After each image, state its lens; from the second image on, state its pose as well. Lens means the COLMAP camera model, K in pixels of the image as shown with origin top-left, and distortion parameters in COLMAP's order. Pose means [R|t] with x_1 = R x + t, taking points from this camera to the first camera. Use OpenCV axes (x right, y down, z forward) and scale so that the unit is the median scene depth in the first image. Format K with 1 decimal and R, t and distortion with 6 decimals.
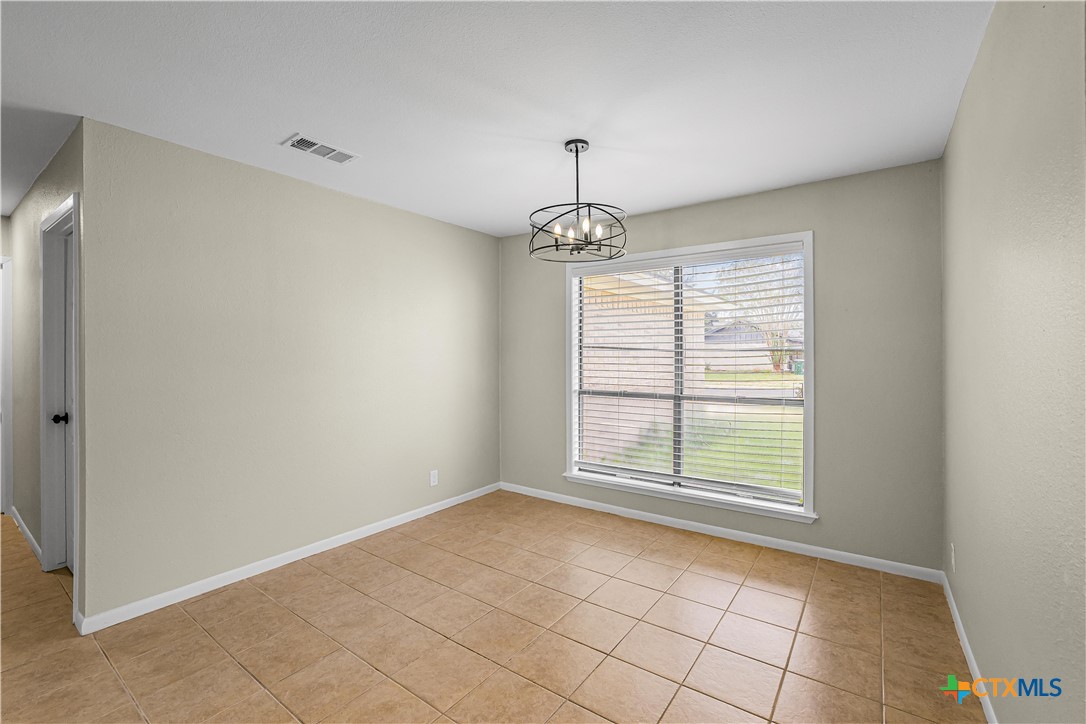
lens RADIAL K [[459.6, 0, 537.4], [0, 459.6, 362.1], [0, 0, 1]] dist [-0.000342, 0.000340]
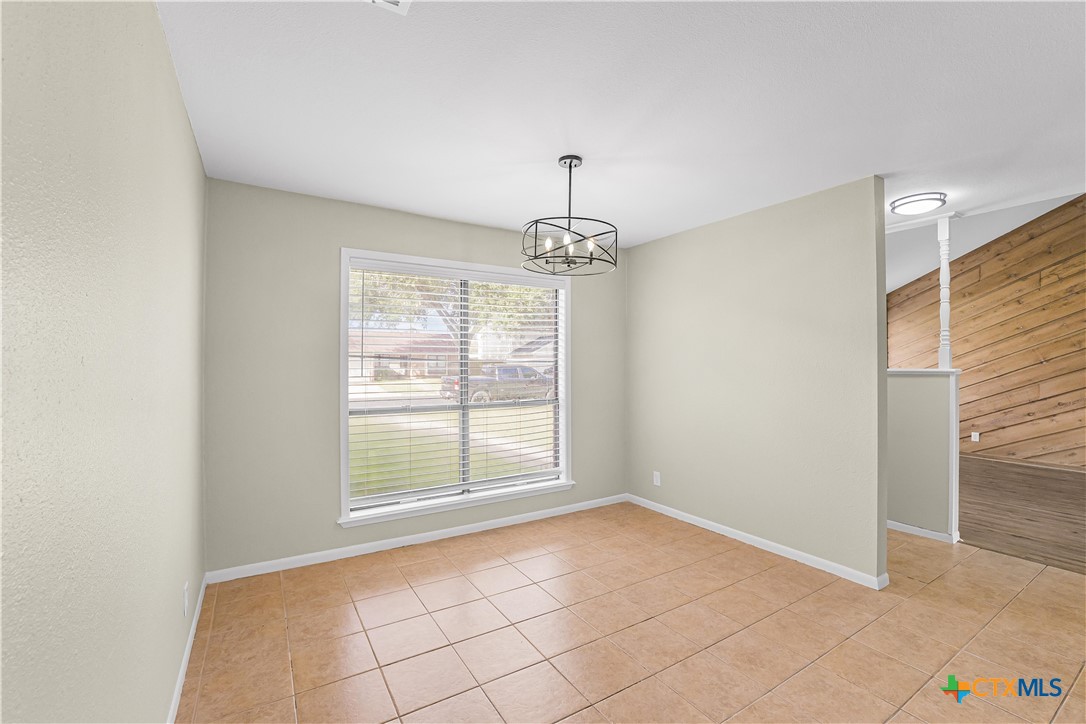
lens RADIAL K [[459.6, 0, 538.6], [0, 459.6, 362.5], [0, 0, 1]] dist [-0.000342, 0.000340]
pose [[0.376872, 0.022318, 0.925996, -0.637298], [0.007001, 0.999612, -0.026942, 0.005513], [-0.926239, 0.016637, 0.376570, 0.485695]]
